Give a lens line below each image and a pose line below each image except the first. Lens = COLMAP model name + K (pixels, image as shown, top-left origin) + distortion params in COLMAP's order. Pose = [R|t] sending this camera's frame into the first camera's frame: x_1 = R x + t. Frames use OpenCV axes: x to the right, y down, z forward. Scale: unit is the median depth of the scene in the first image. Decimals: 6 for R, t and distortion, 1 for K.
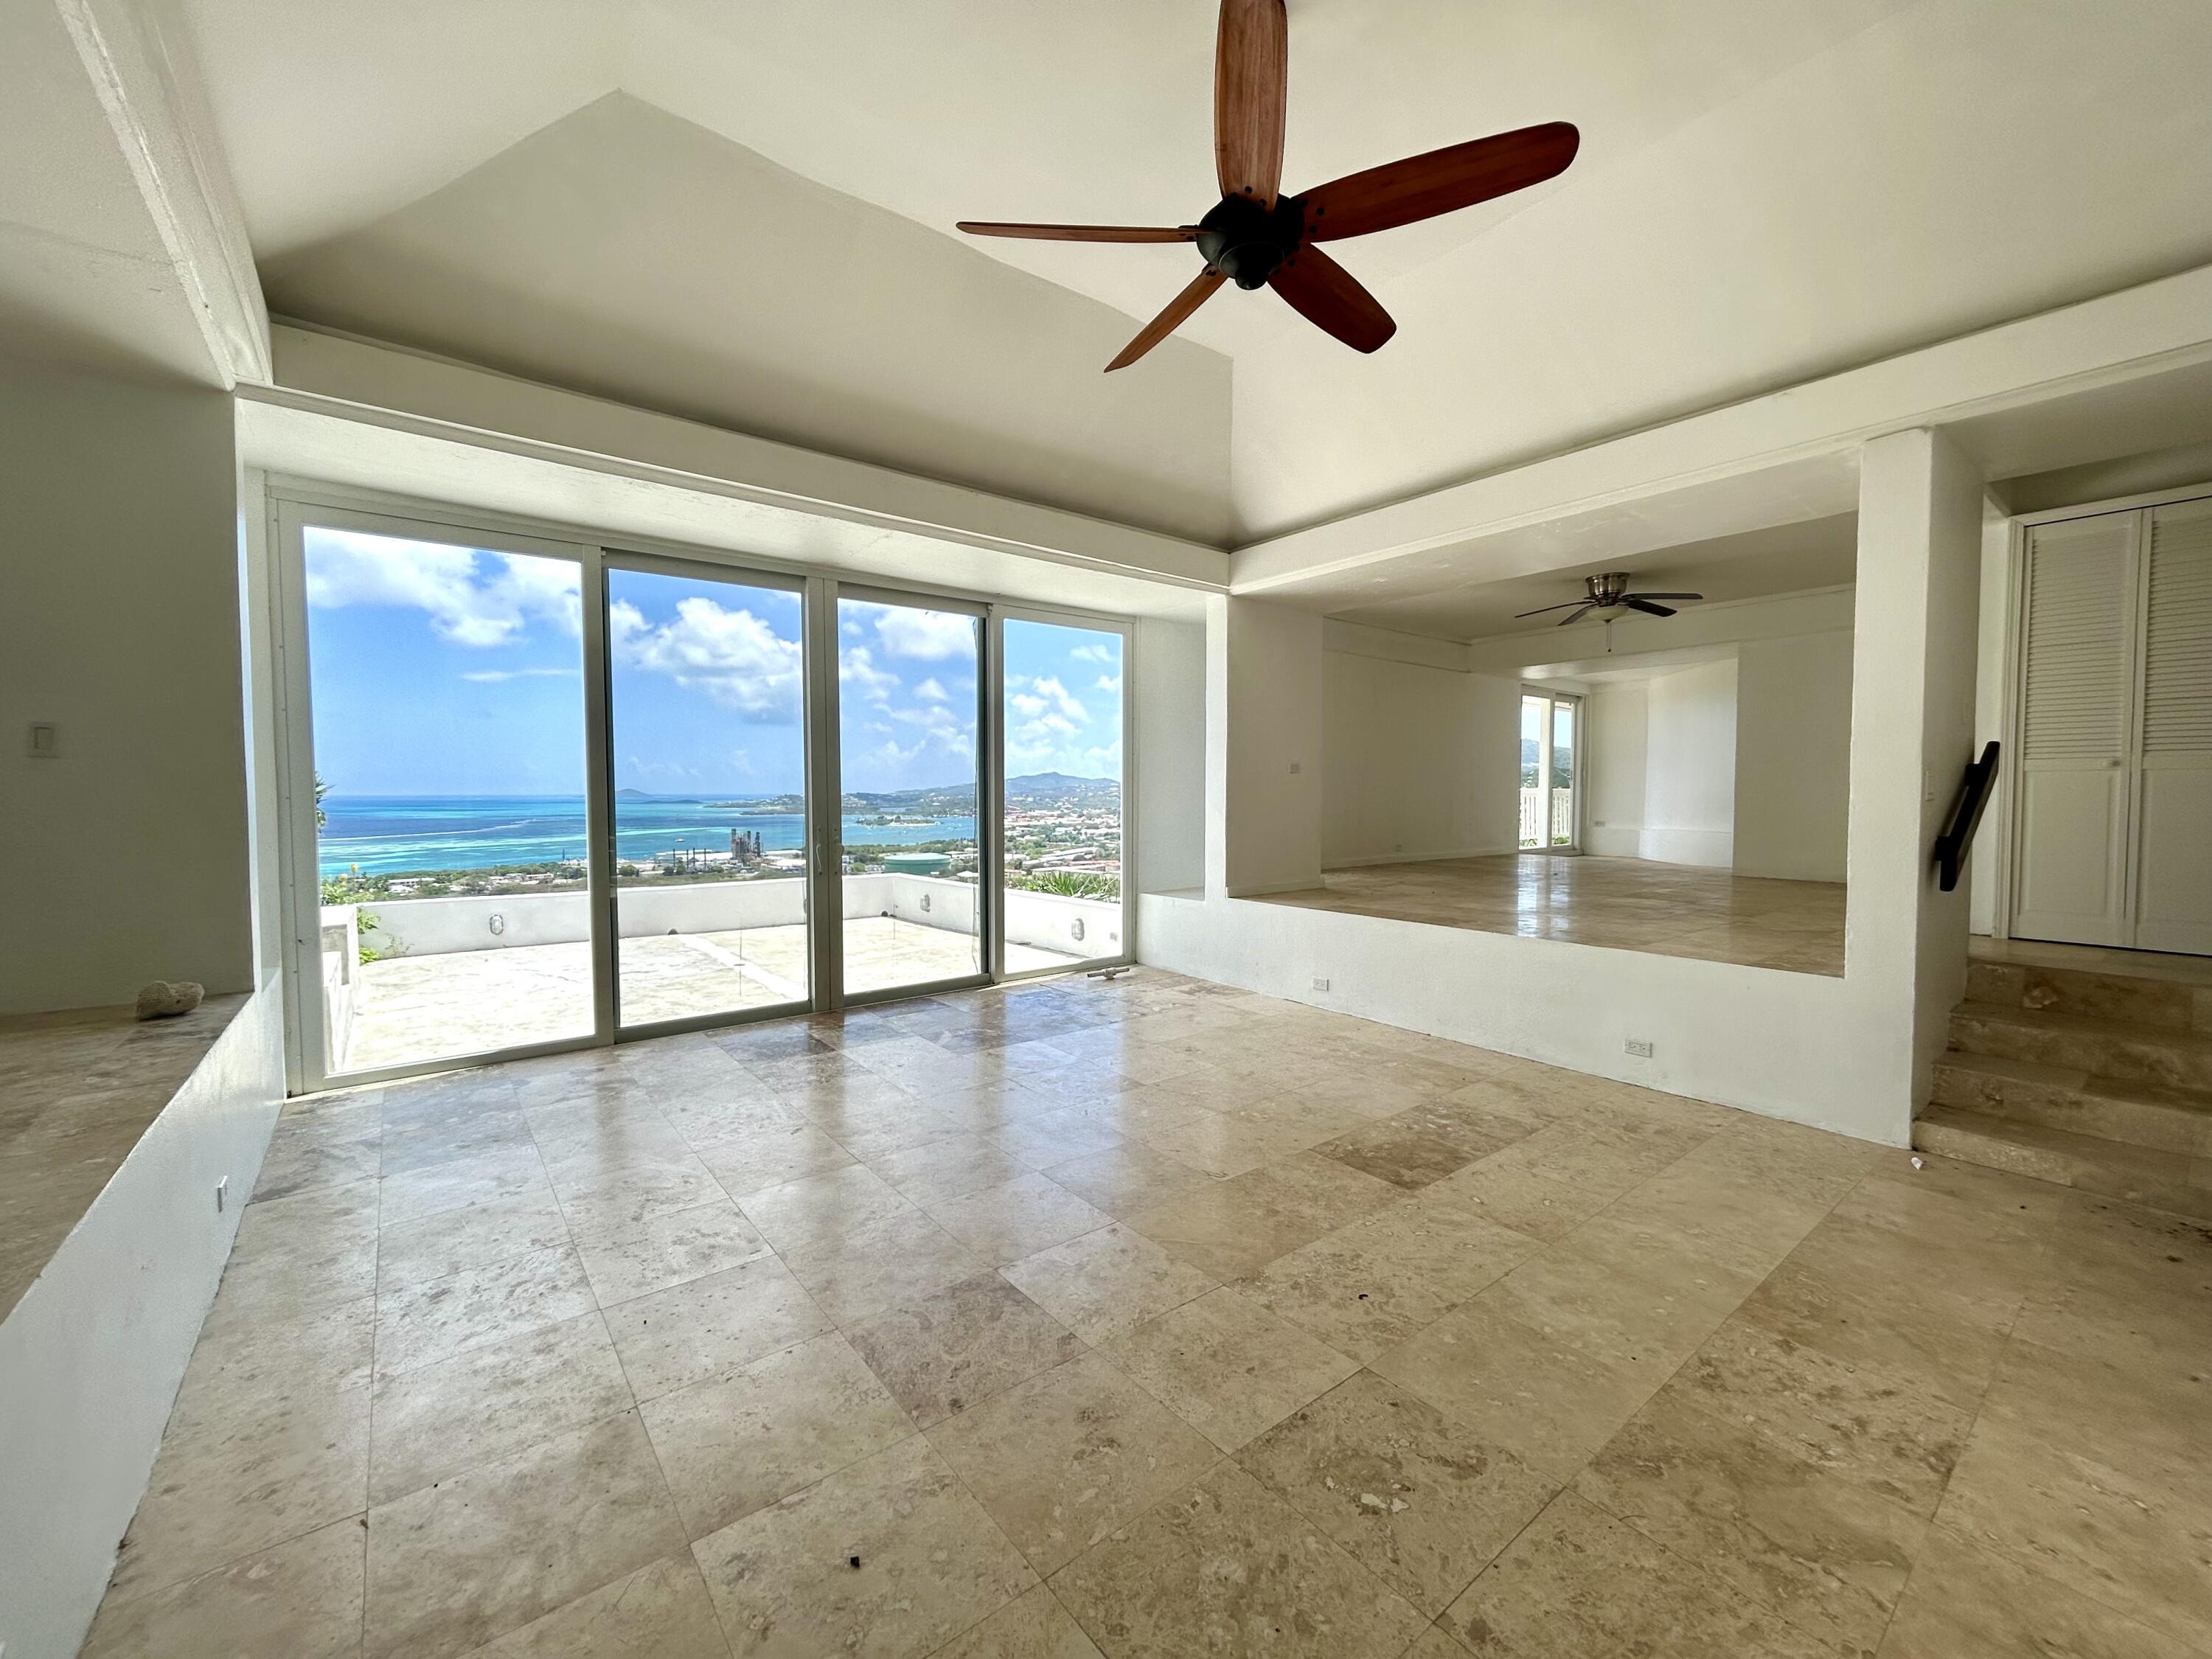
lens RADIAL K [[888.7, 0, 1094.6], [0, 888.7, 837.7], [0, 0, 1]] dist [-0.010066, 0.002572]
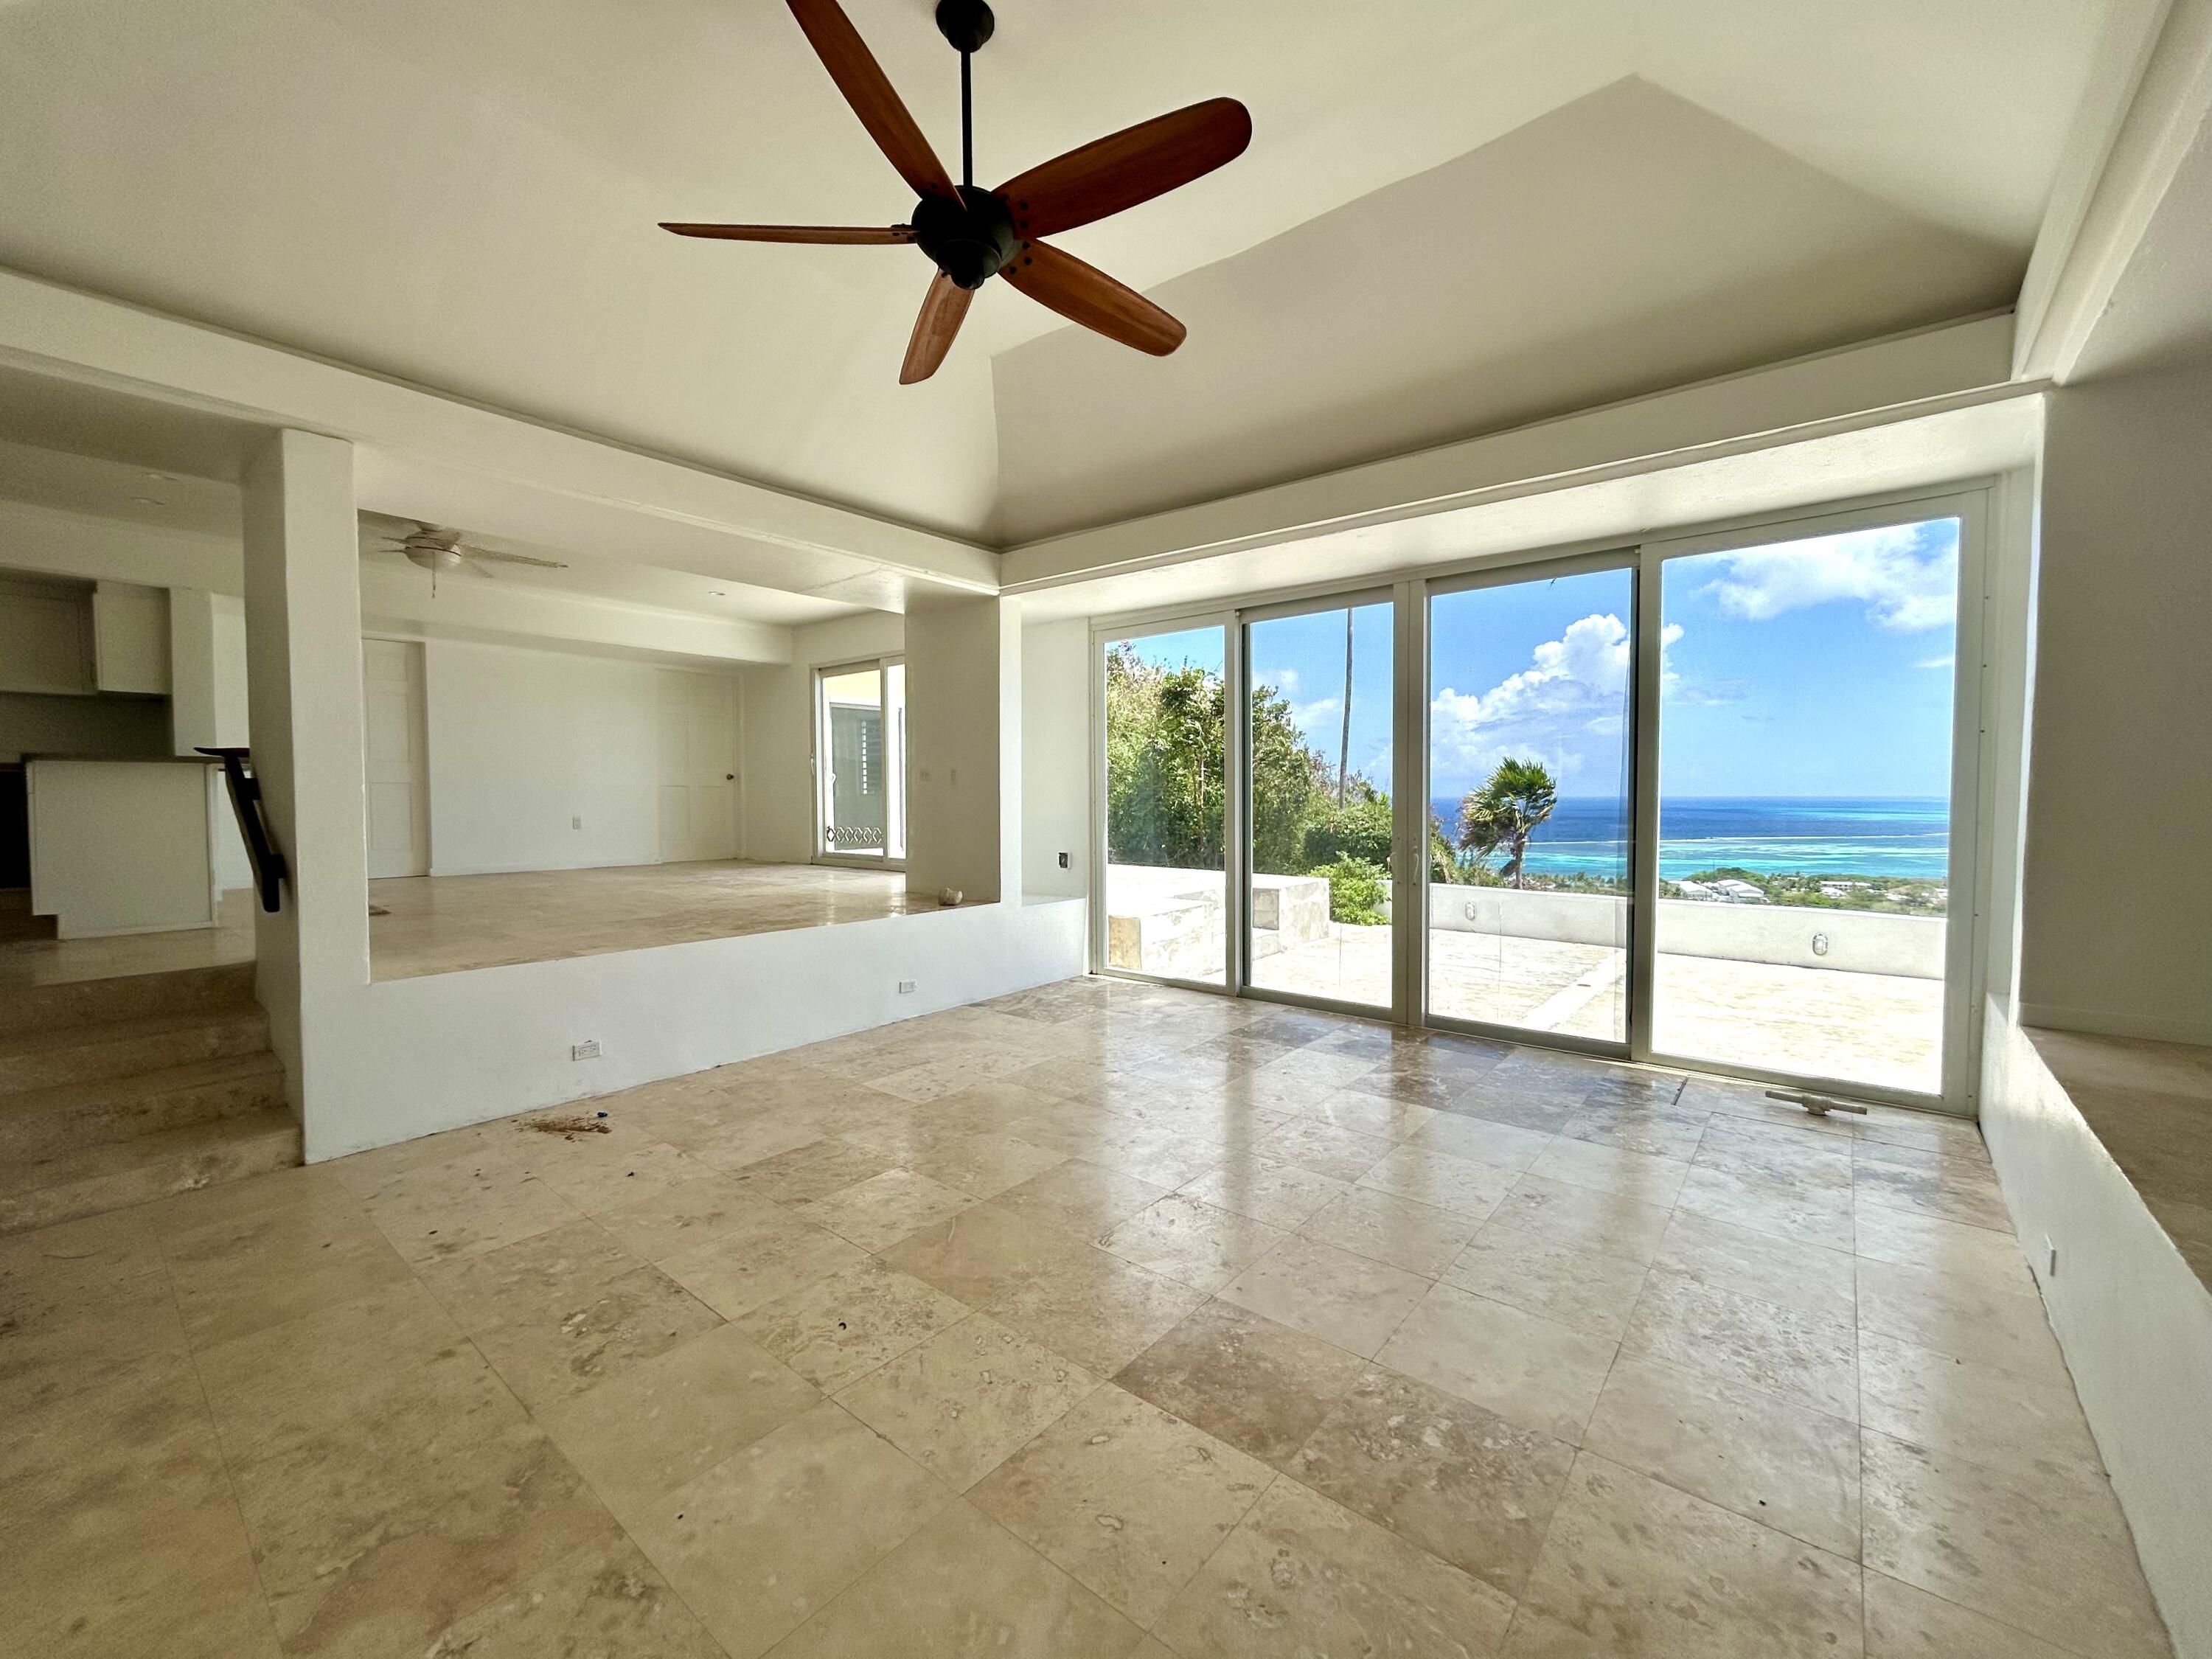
lens RADIAL K [[897.7, 0, 1116.5], [0, 897.7, 827.6], [0, 0, 1]] dist [-0.000628, -0.000355]
pose [[0.221816, 0.036720, -0.974397, 0.959543], [-0.048767, 0.998458, 0.026526, -0.051820], [0.973868, 0.041634, 0.223265, 0.767374]]
